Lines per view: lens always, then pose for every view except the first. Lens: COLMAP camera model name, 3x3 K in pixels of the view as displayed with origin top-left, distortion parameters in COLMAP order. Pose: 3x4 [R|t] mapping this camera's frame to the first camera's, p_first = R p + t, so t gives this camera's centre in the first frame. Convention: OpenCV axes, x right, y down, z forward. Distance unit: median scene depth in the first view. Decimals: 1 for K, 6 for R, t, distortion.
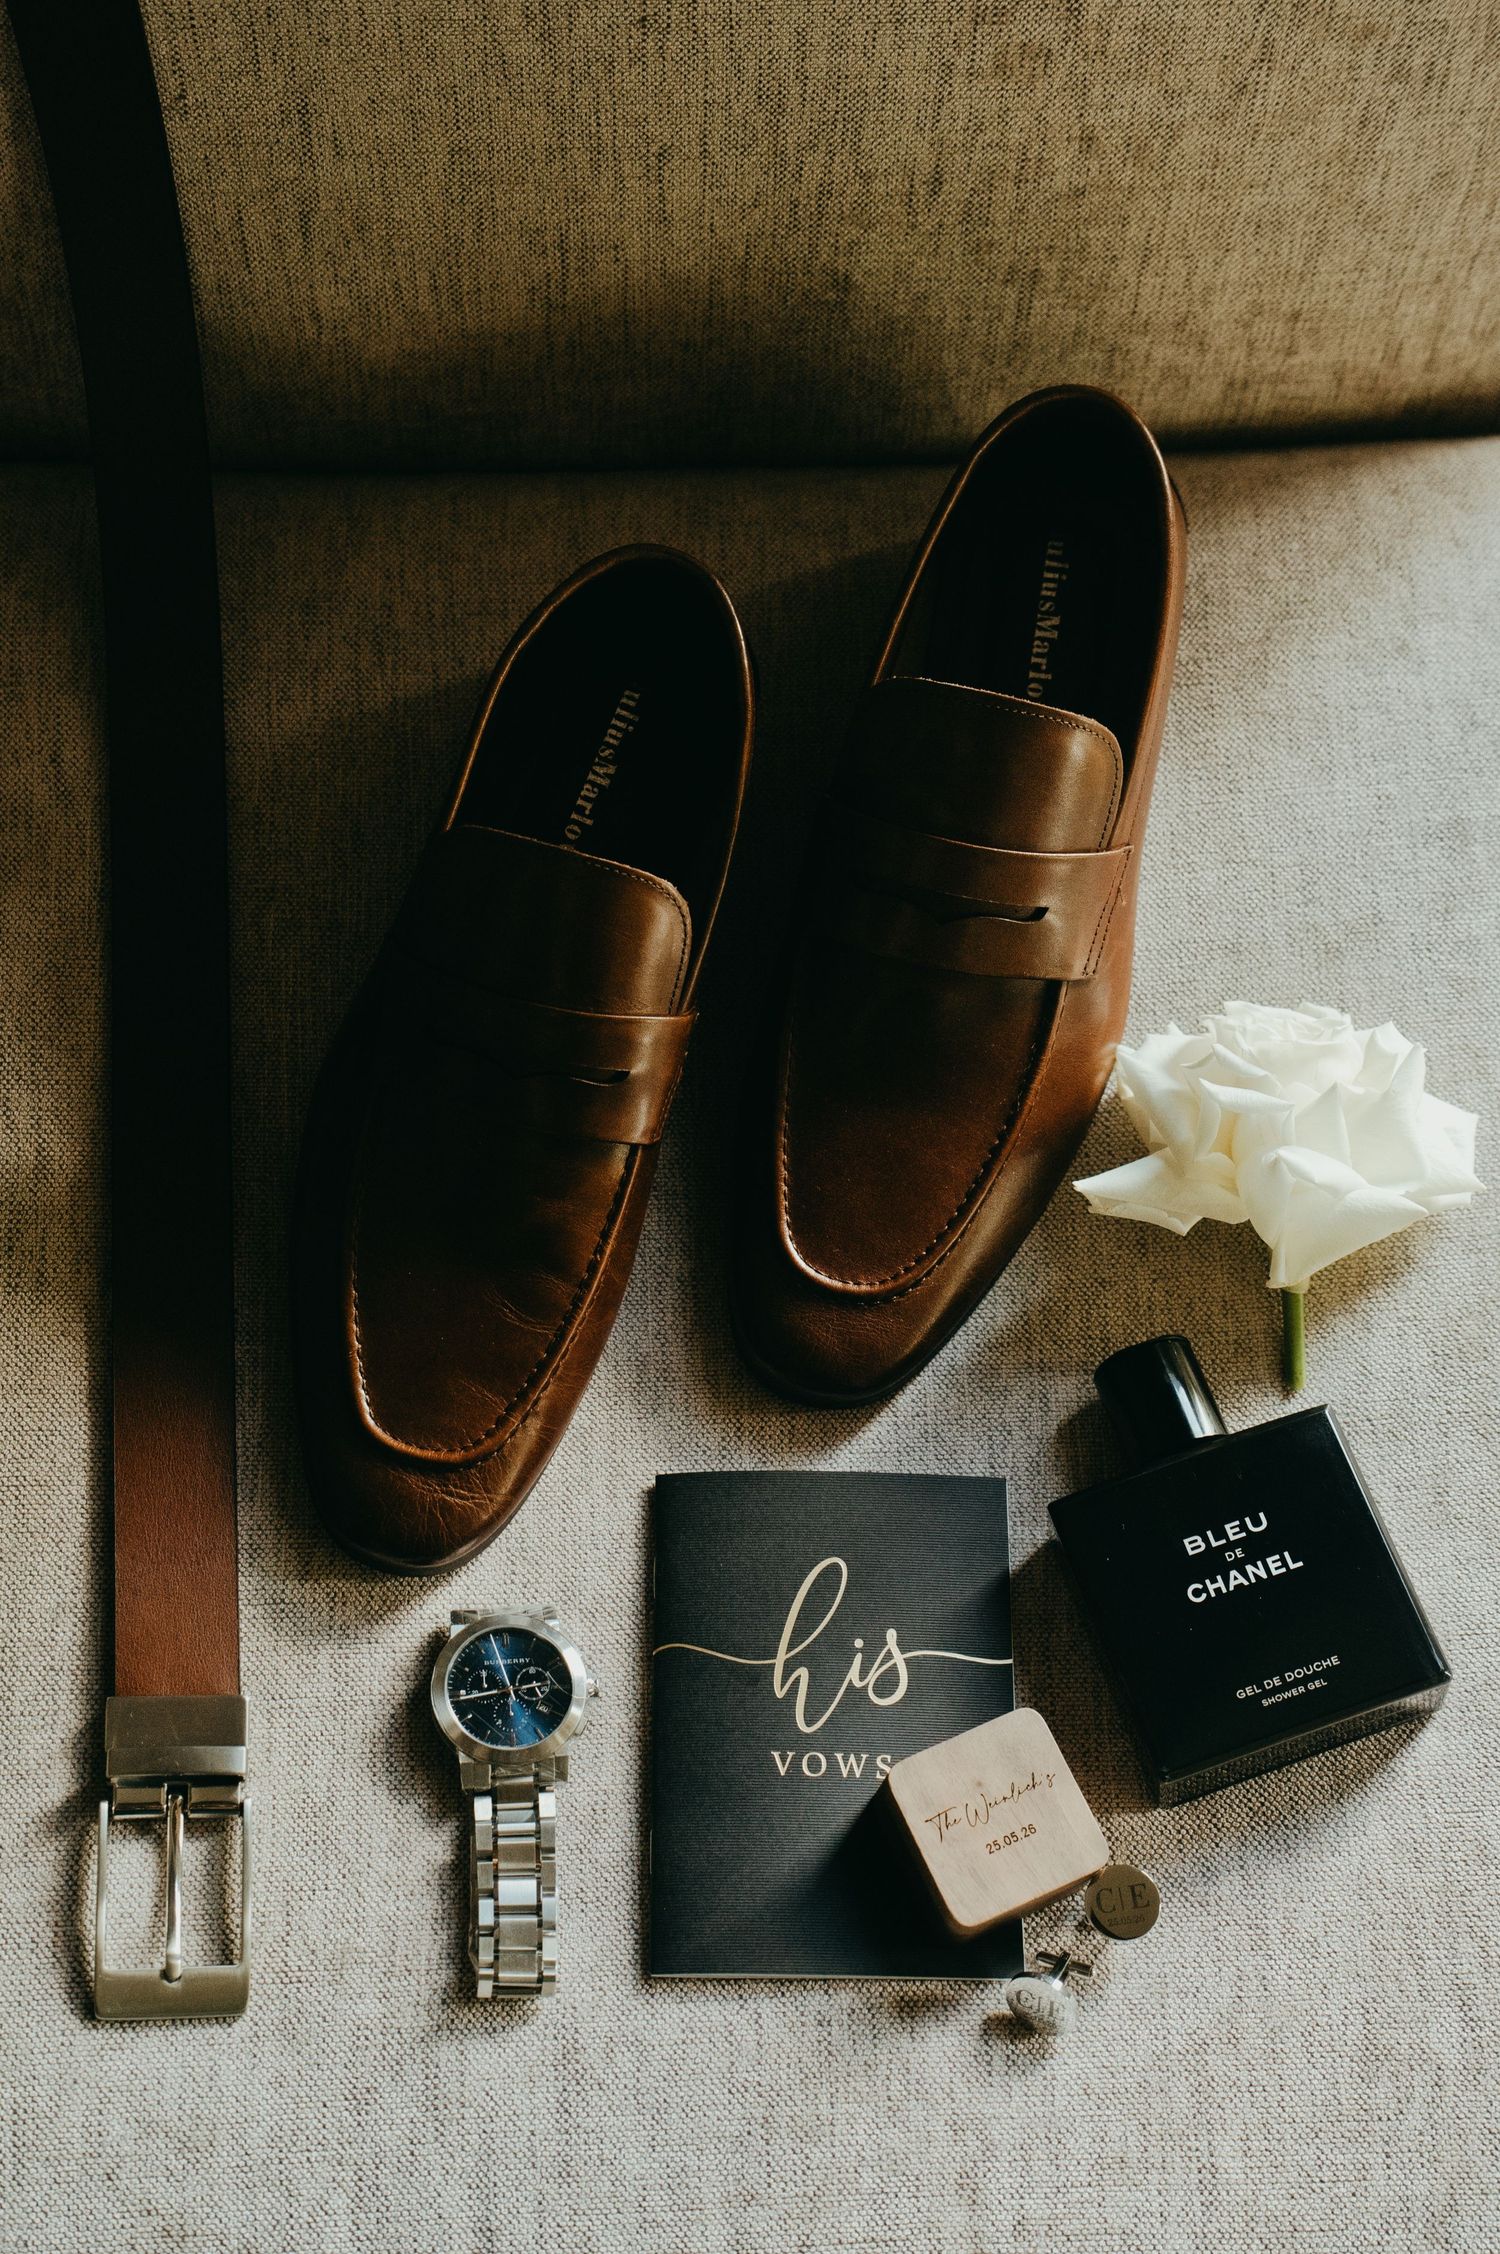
lens RADIAL K [[3248.8, 0, 784.1], [0, 3248.8, 1146.1], [0, 0, 1]] dist [0.012079, -0.156415]
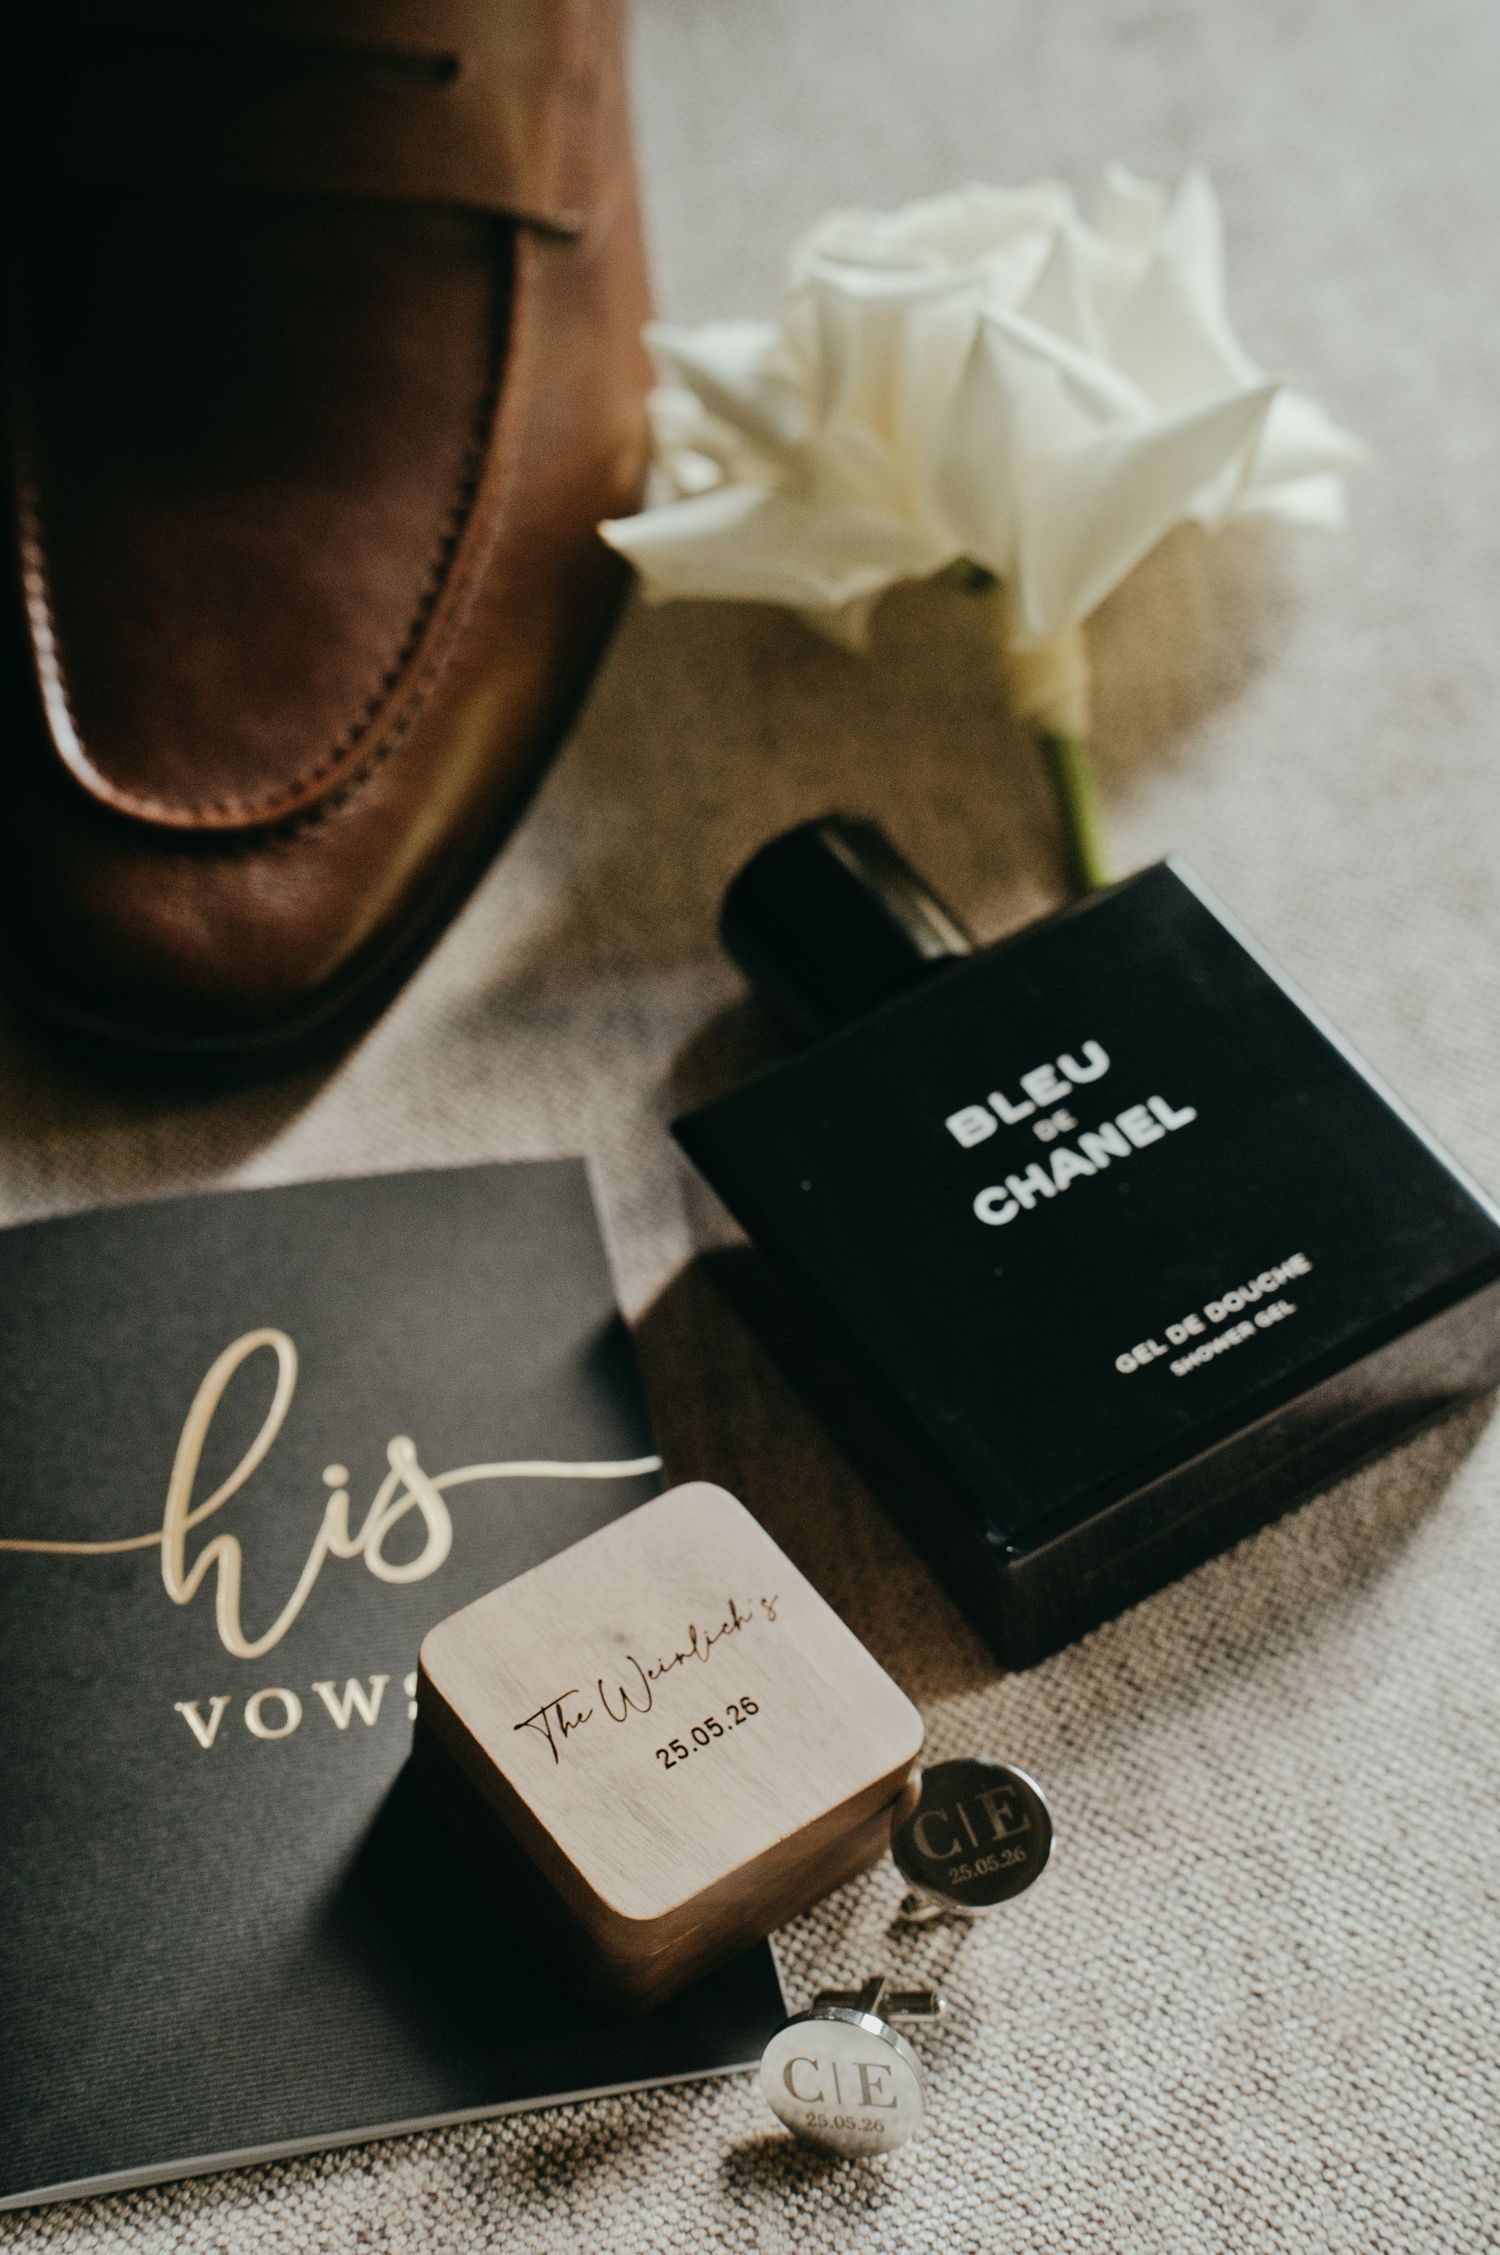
lens RADIAL K [[3660.9, 0, 900.7], [0, 3660.9, 1136.3], [0, 0, 1]] dist [0.000968, -0.134301]
pose [[0.973673, -0.165587, 0.156660, 0.028150], [0.193346, 0.963950, -0.182806, 0.221617], [-0.120742, 0.208283, 0.970587, 0.457998]]
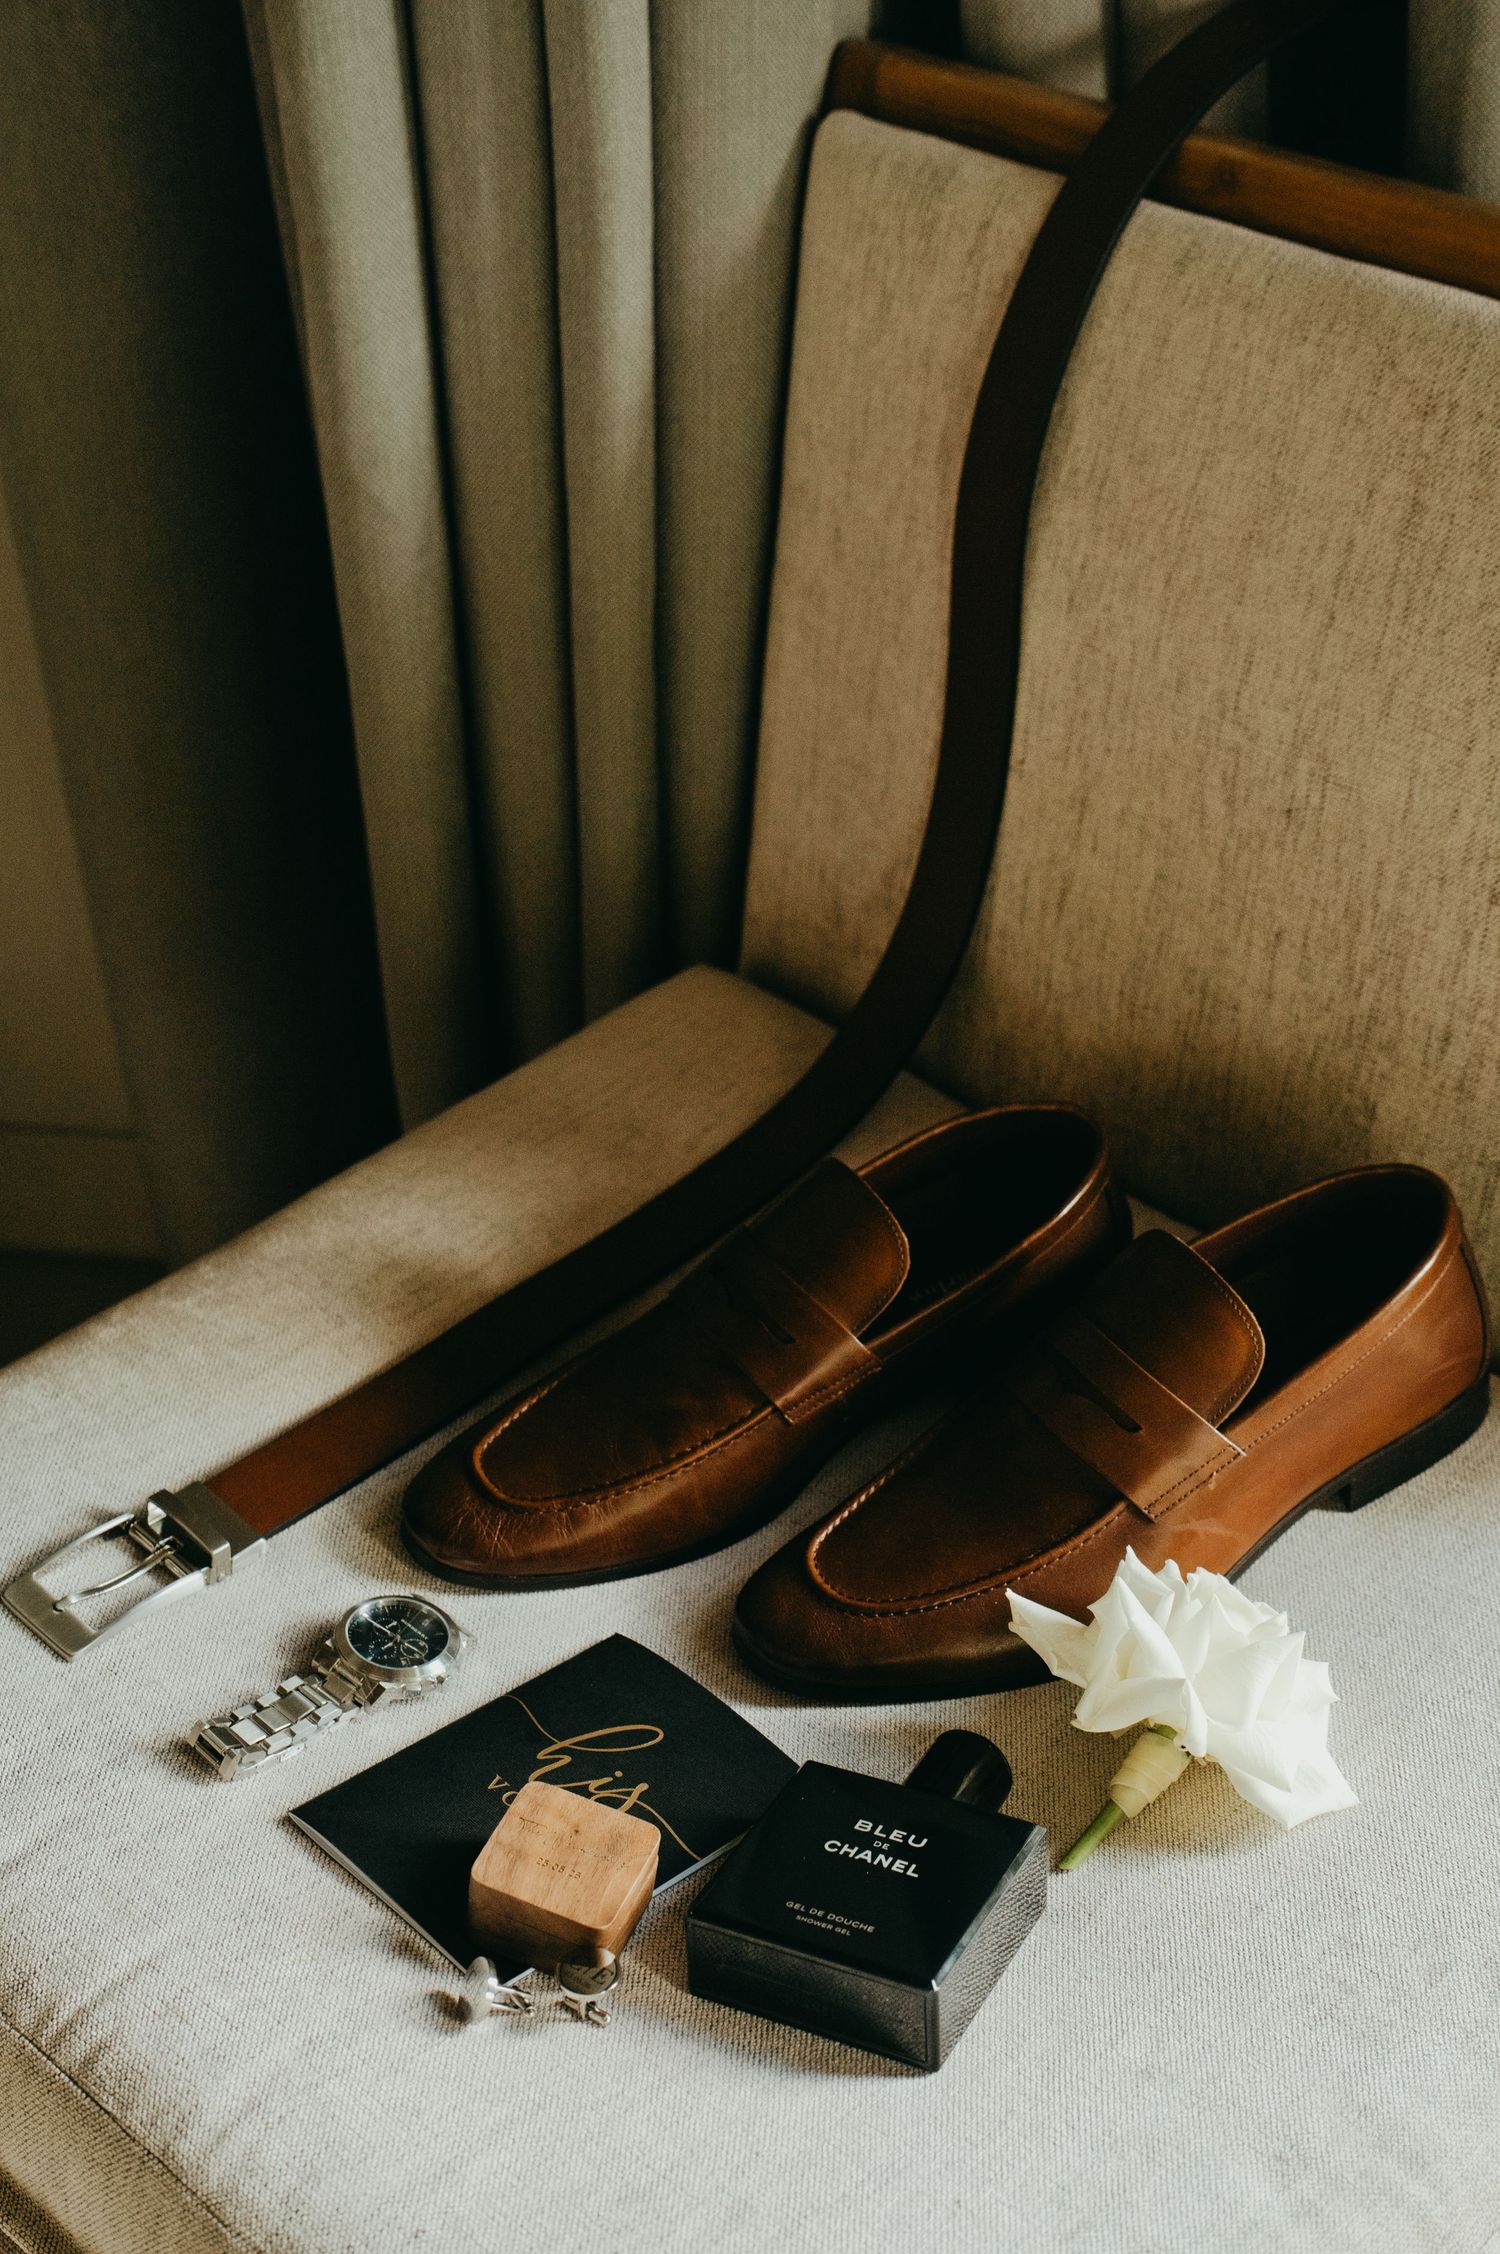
lens RADIAL K [[3248.8, 0, 784.1], [0, 3248.8, 1146.1], [0, 0, 1]] dist [0.012079, -0.156415]
pose [[0.699145, 0.385231, -0.602324, 0.692498], [-0.663230, 0.664104, -0.345097, 0.371700], [0.267064, 0.640752, 0.719801, 0.022642]]
